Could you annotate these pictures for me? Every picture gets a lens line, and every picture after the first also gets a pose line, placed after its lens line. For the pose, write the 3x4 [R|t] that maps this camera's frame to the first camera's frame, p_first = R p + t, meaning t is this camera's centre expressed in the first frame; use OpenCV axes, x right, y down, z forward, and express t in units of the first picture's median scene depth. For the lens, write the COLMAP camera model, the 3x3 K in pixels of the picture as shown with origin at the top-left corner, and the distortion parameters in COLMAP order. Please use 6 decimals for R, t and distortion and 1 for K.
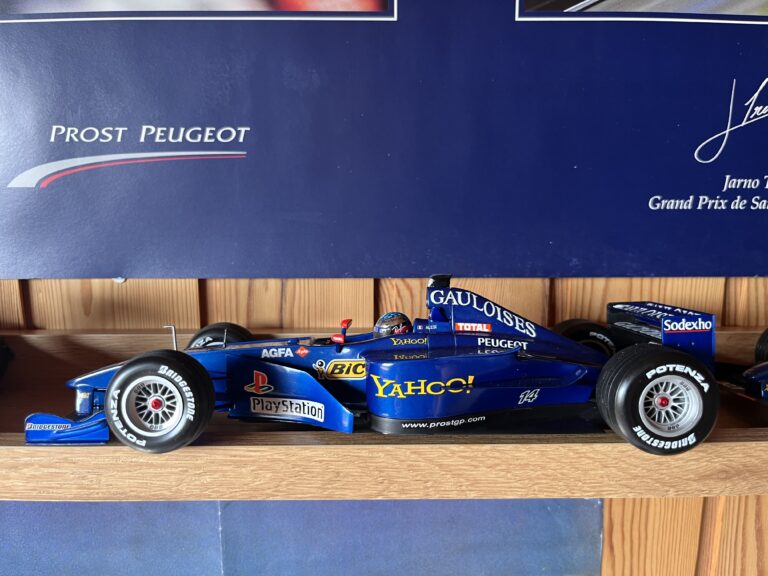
lens RADIAL K [[606.9, 0, 379.2], [0, 606.9, 285.9], [0, 0, 1]] dist [0.025673, -0.088390]
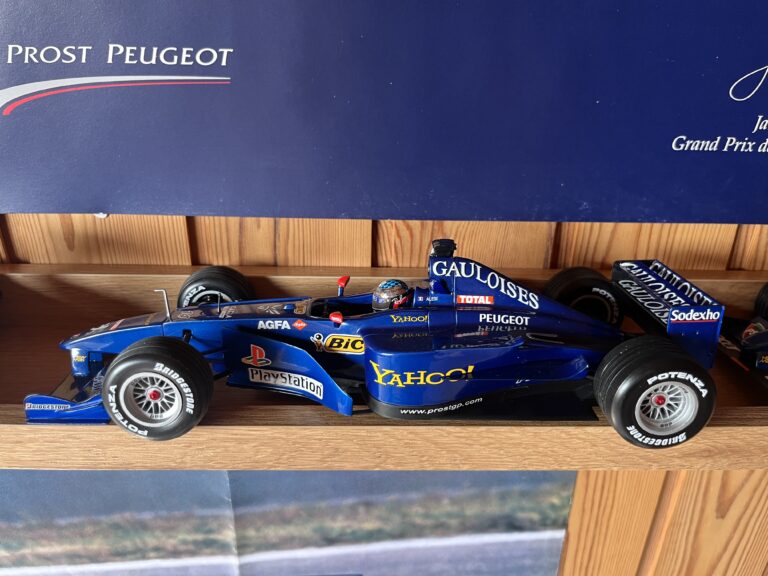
lens RADIAL K [[606.9, 0, 380.1], [0, 606.9, 286.1], [0, 0, 1]] dist [0.025673, -0.088390]
pose [[0.999724, 0.013890, 0.018963, -0.016009], [-0.018735, 0.958071, 0.285916, -0.227309], [-0.014197, -0.286193, 0.958067, 0.078195]]
